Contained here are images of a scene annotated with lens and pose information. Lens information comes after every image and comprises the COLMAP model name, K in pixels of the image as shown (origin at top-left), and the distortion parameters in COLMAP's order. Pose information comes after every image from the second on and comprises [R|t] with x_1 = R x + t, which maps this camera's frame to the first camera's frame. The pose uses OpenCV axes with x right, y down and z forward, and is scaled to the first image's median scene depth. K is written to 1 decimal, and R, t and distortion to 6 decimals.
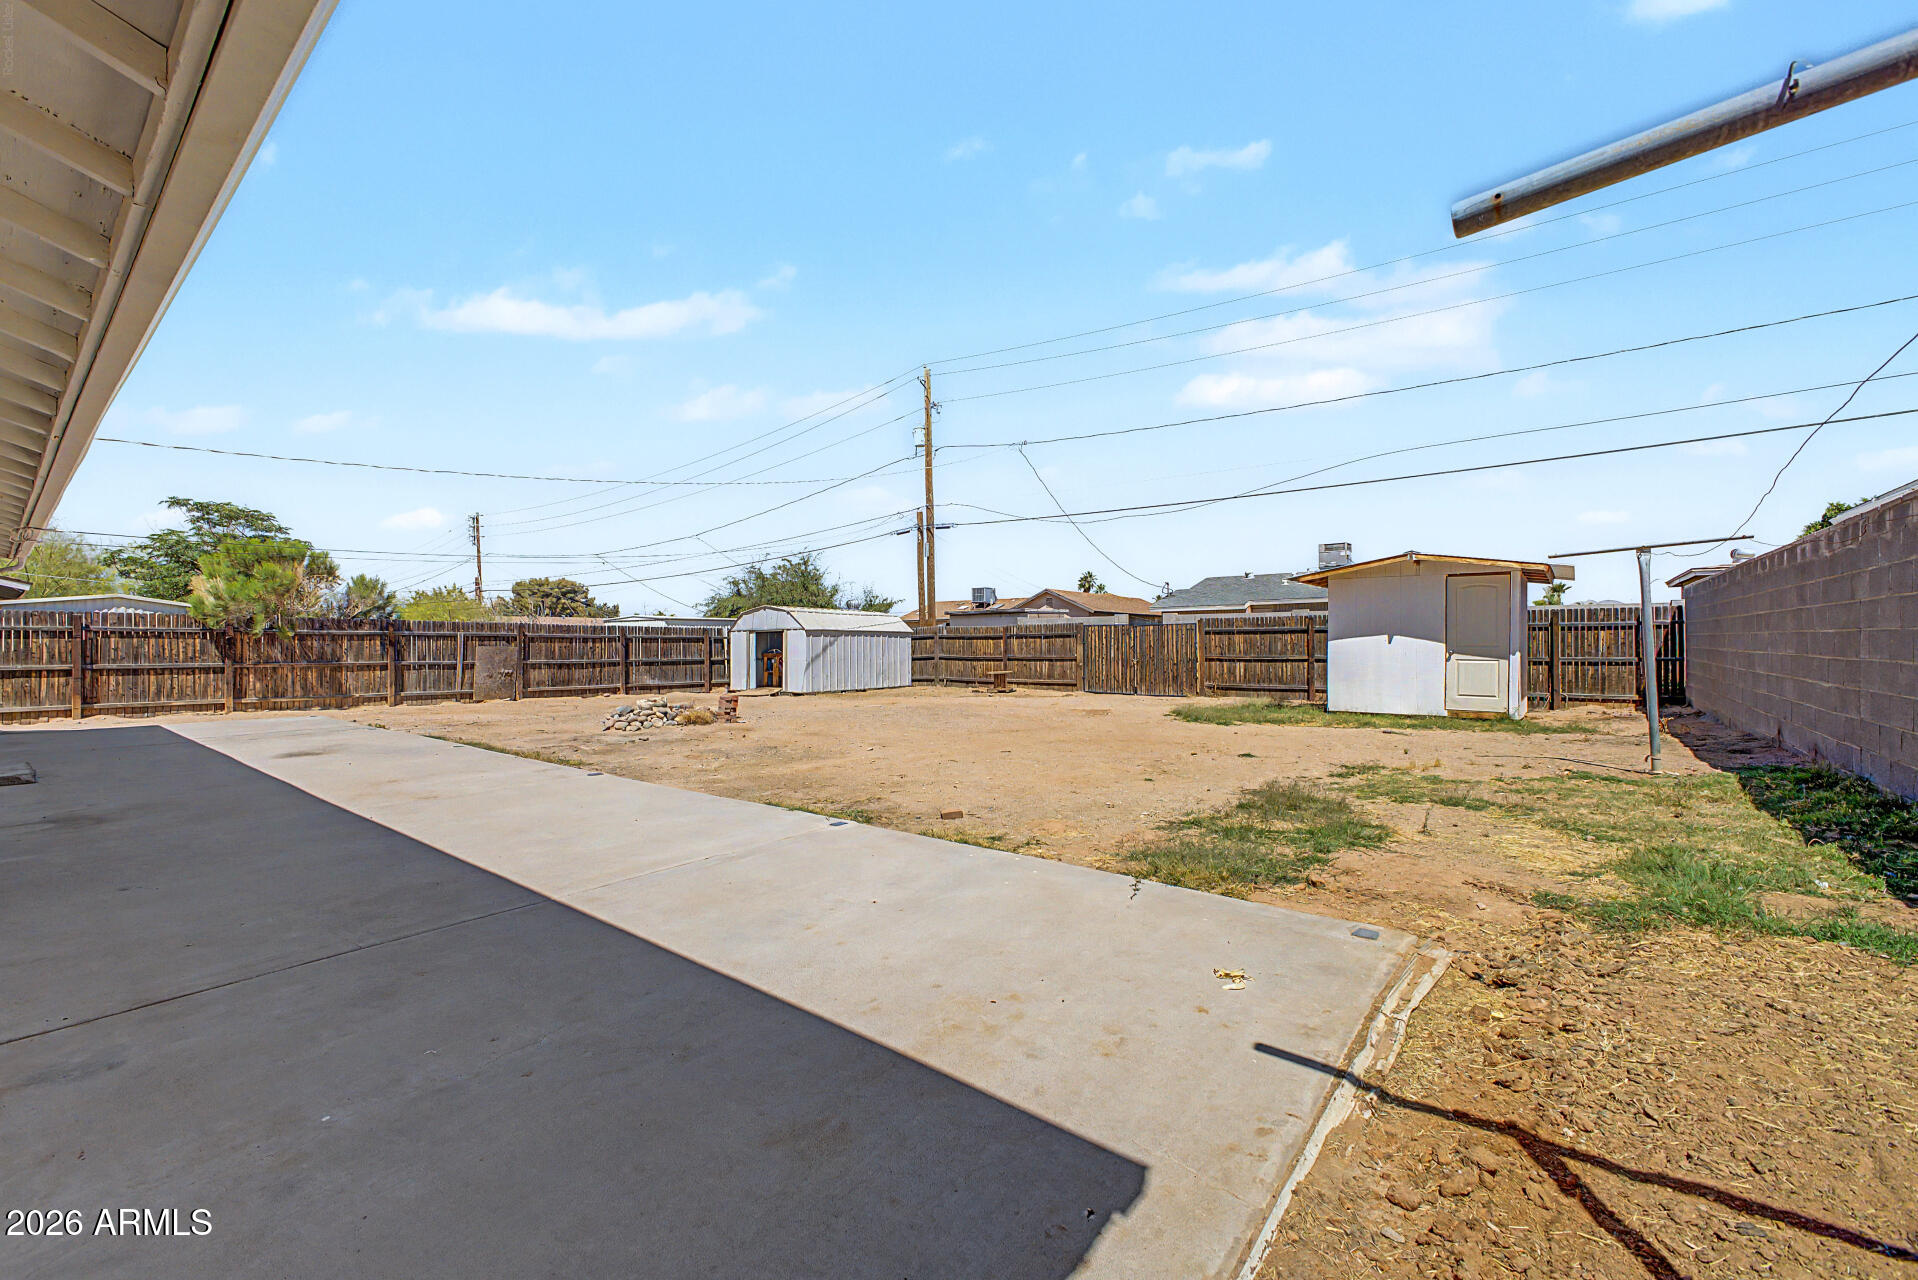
lens RADIAL K [[754.7, 0, 962.0], [0, 754.7, 646.0], [0, 0, 1]] dist [0.012252, -0.005608]
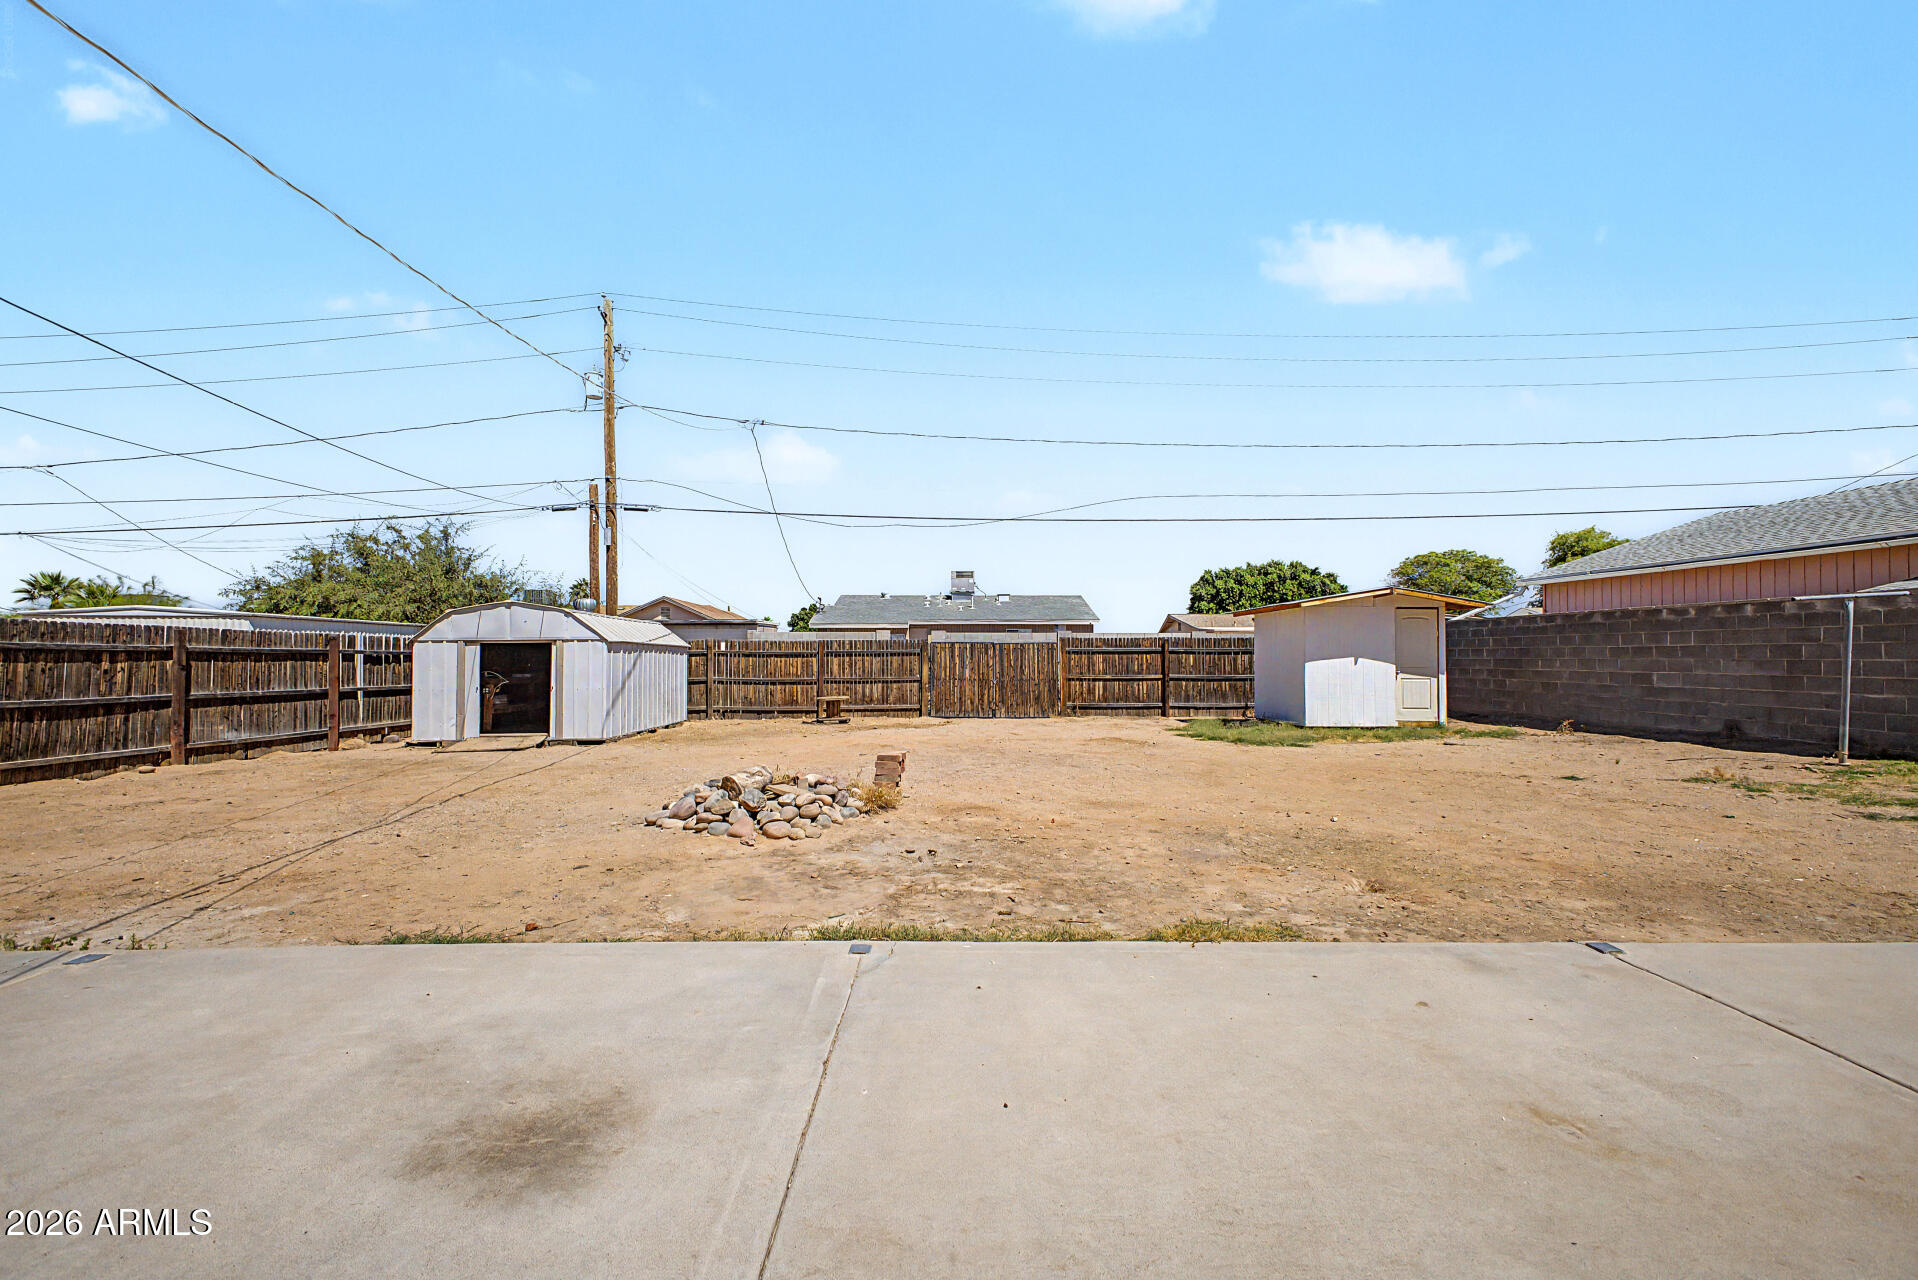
lens RADIAL K [[754.7, 0, 962.0], [0, 754.7, 646.0], [0, 0, 1]] dist [0.012252, -0.005608]
pose [[0.777870, 0.013937, 0.628271, -0.372479], [-0.001085, 0.999782, -0.020834, -0.004379], [-0.628424, 0.015524, 0.777716, 0.296434]]
